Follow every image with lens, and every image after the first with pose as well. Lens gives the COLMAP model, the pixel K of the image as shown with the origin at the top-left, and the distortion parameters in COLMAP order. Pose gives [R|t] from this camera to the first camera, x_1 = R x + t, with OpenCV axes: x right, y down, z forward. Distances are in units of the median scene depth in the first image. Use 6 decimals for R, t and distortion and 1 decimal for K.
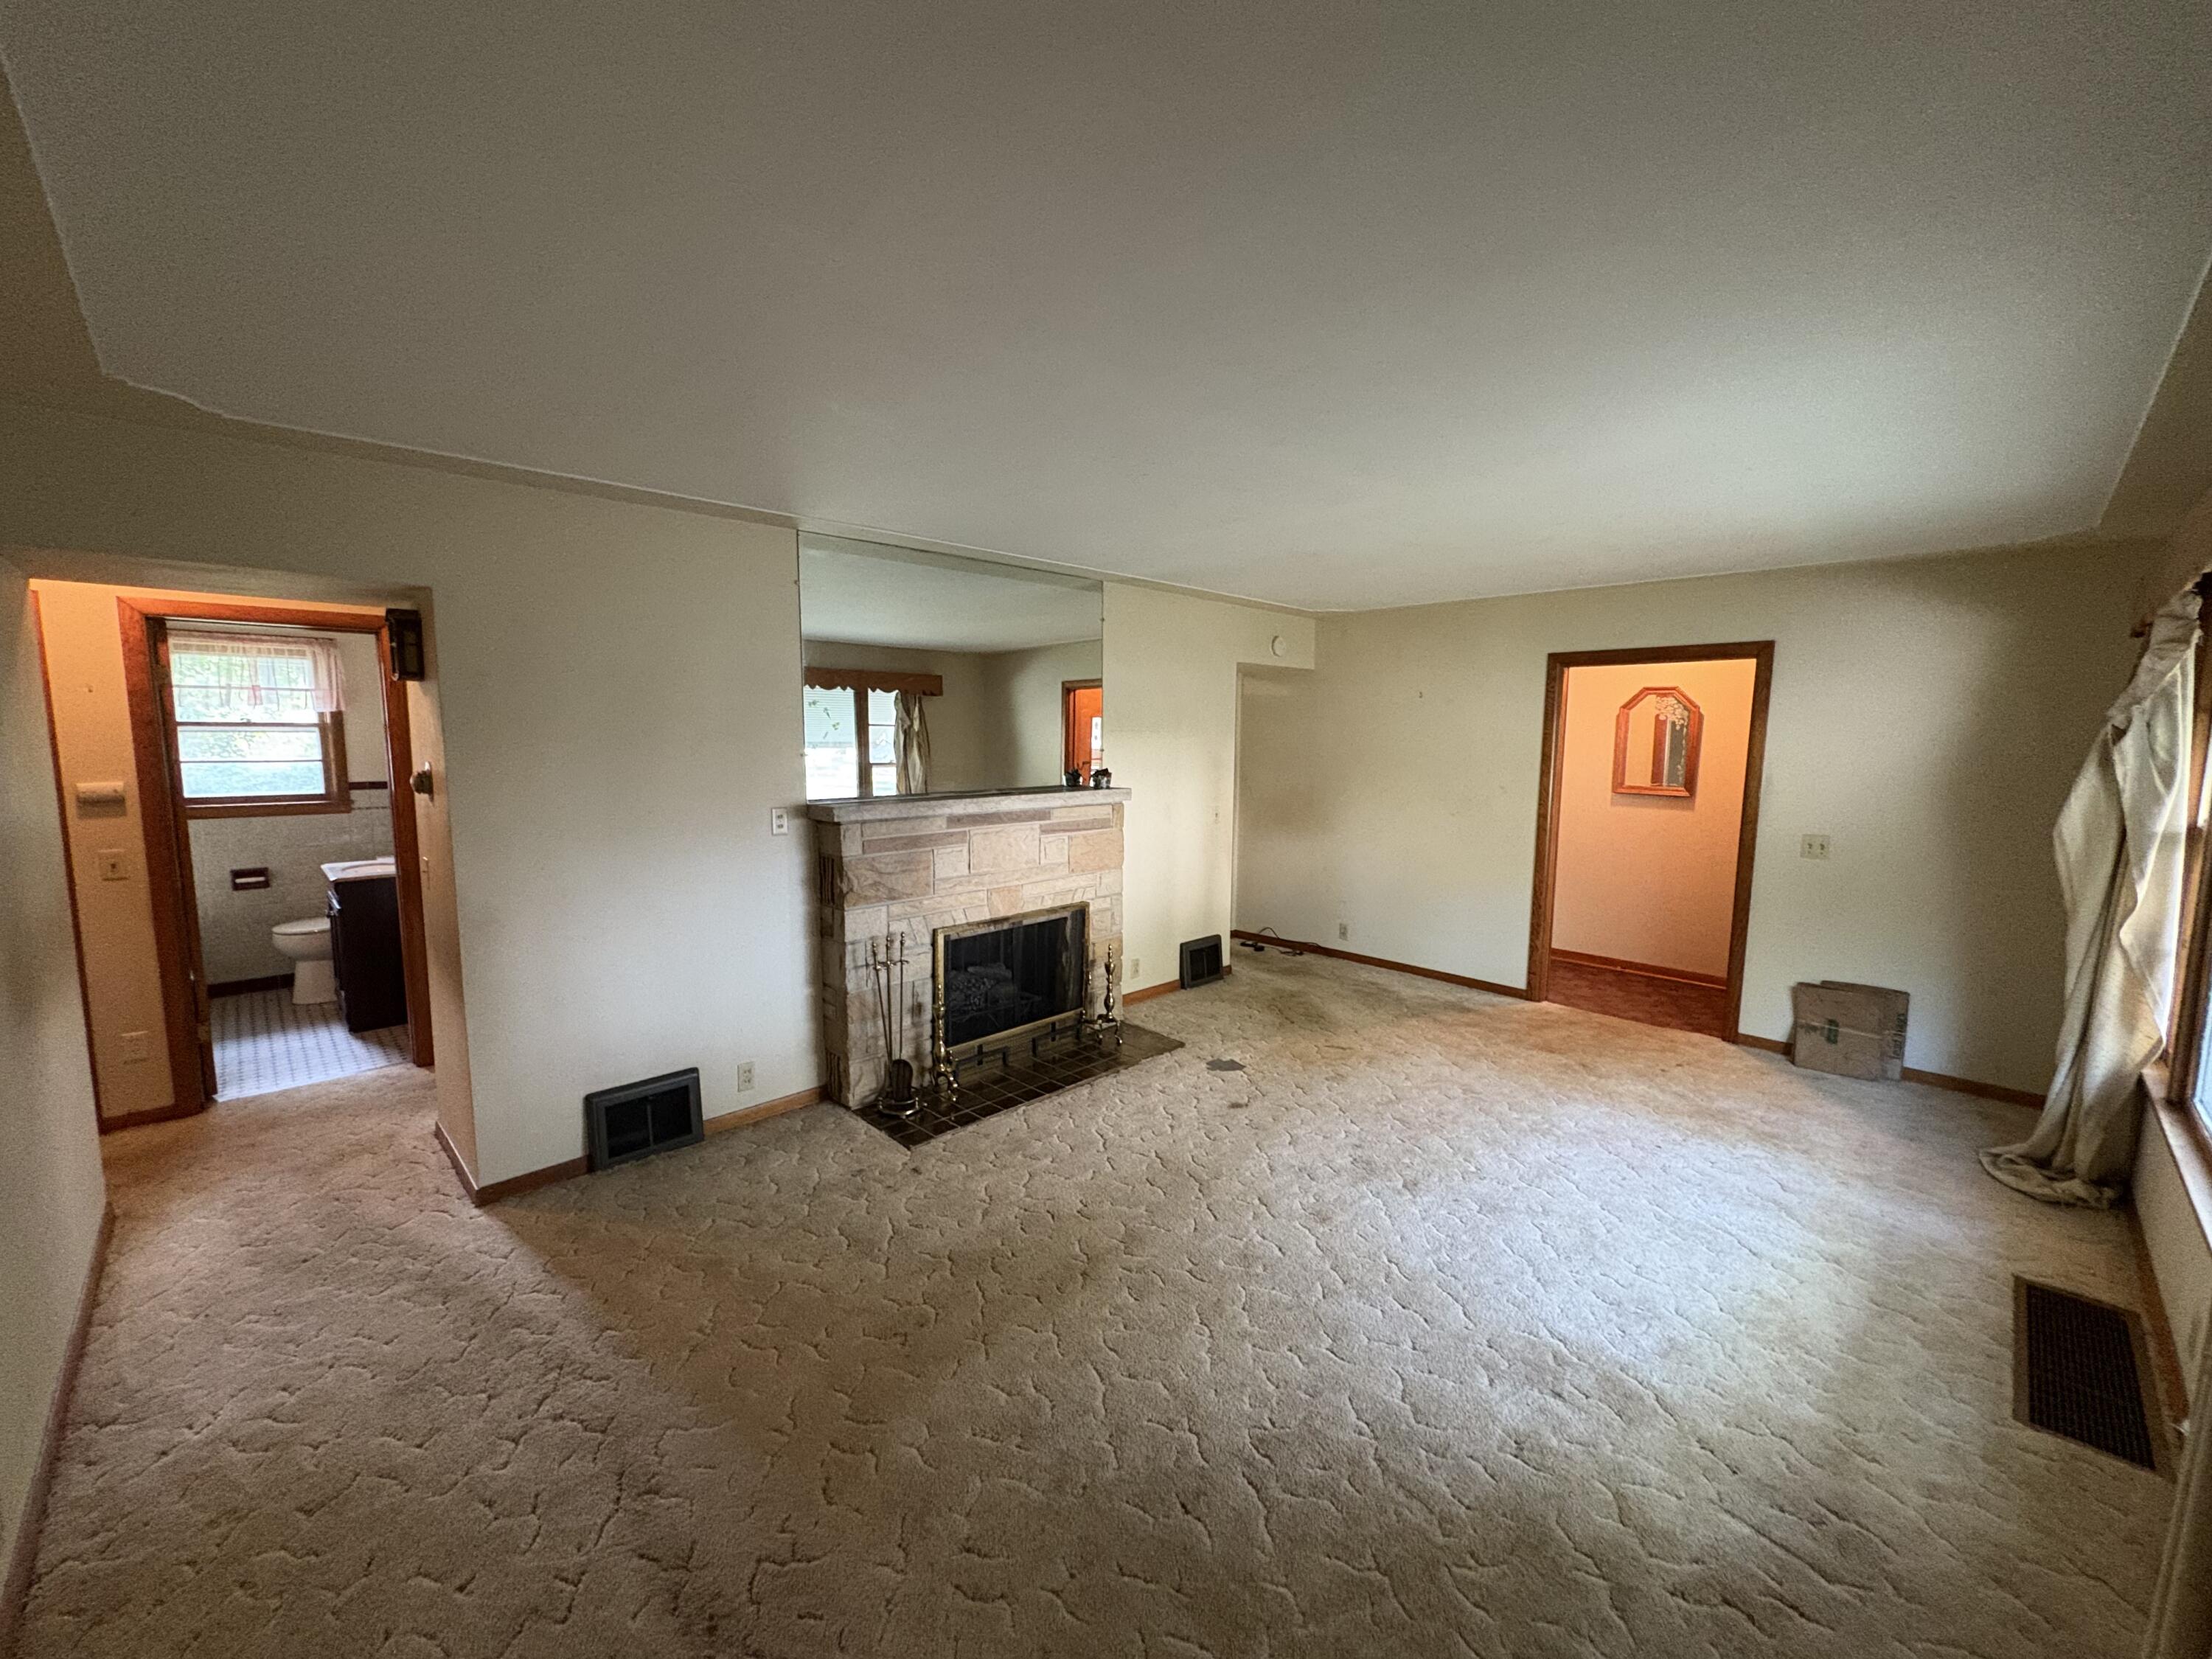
lens RADIAL K [[880.4, 0, 1106.0], [0, 880.4, 829.5], [0, 0, 1]] dist [-0.000101, 0.000305]
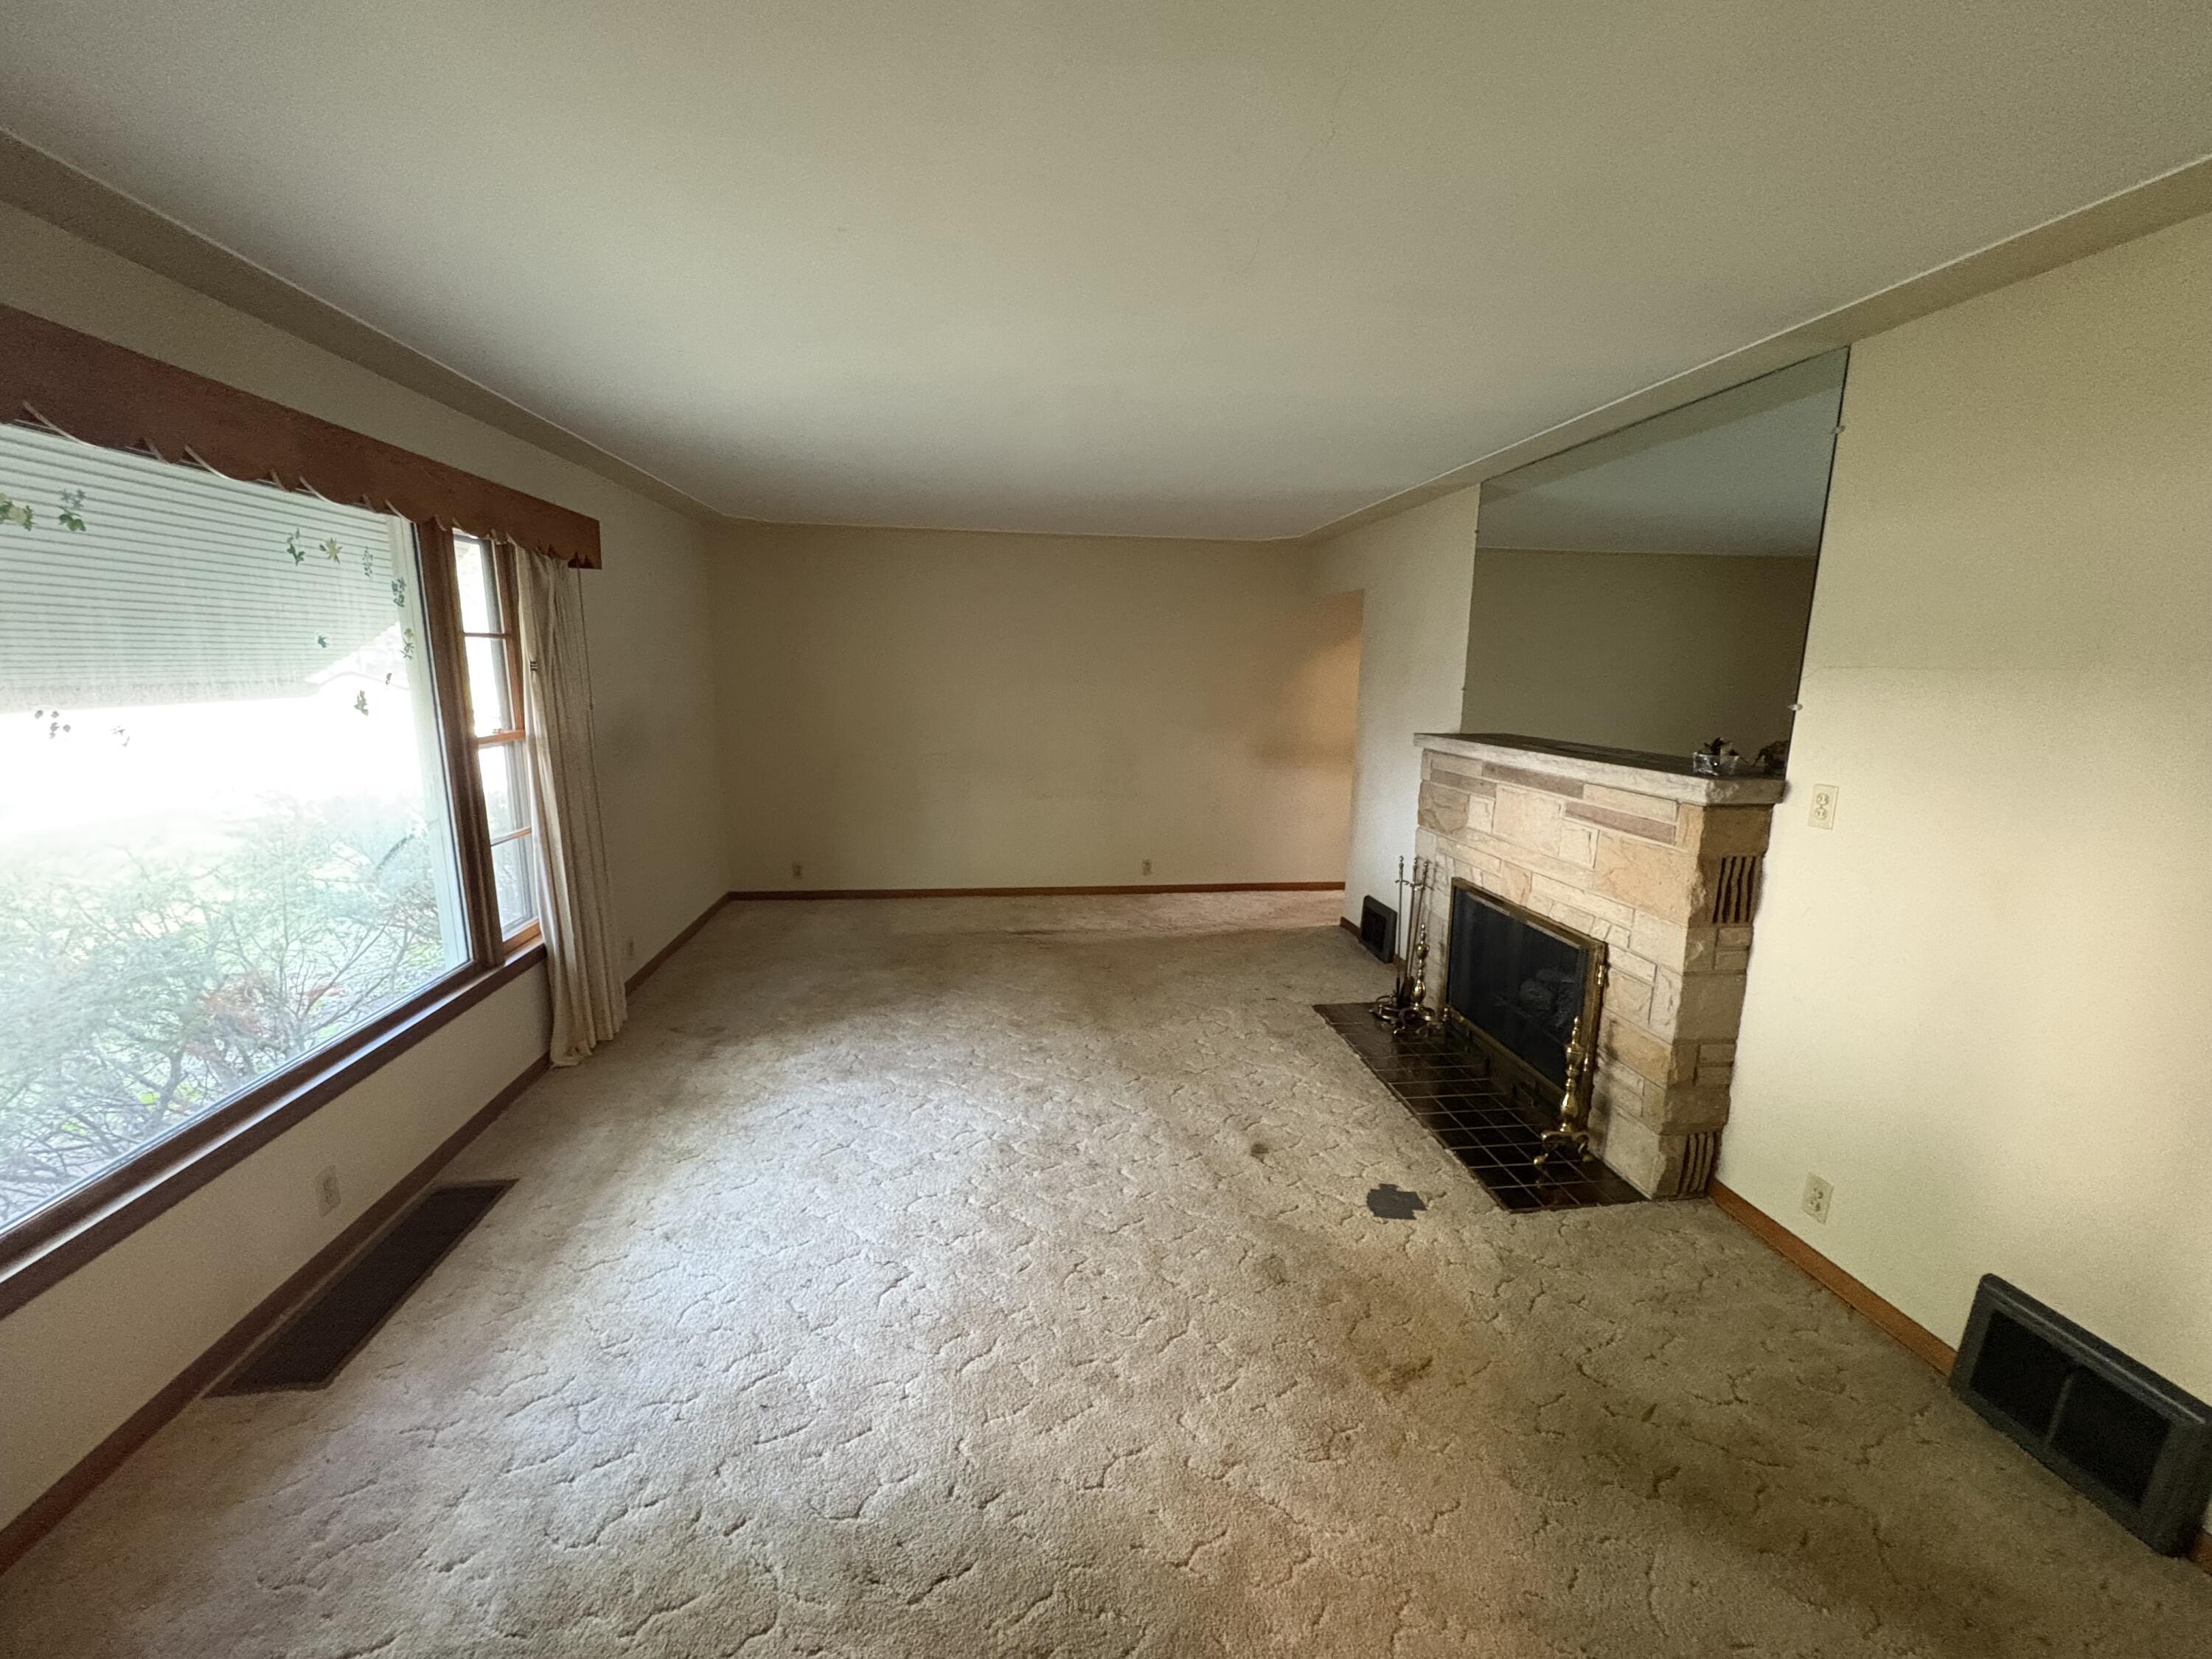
lens RADIAL K [[880.4, 0, 1106.0], [0, 880.4, 829.5], [0, 0, 1]] dist [-0.000101, 0.000305]
pose [[-0.601850, 0.135663, -0.787002, 0.949277], [-0.103446, 0.963920, 0.245270, -0.159255], [0.791881, 0.229028, -0.566102, 1.501394]]
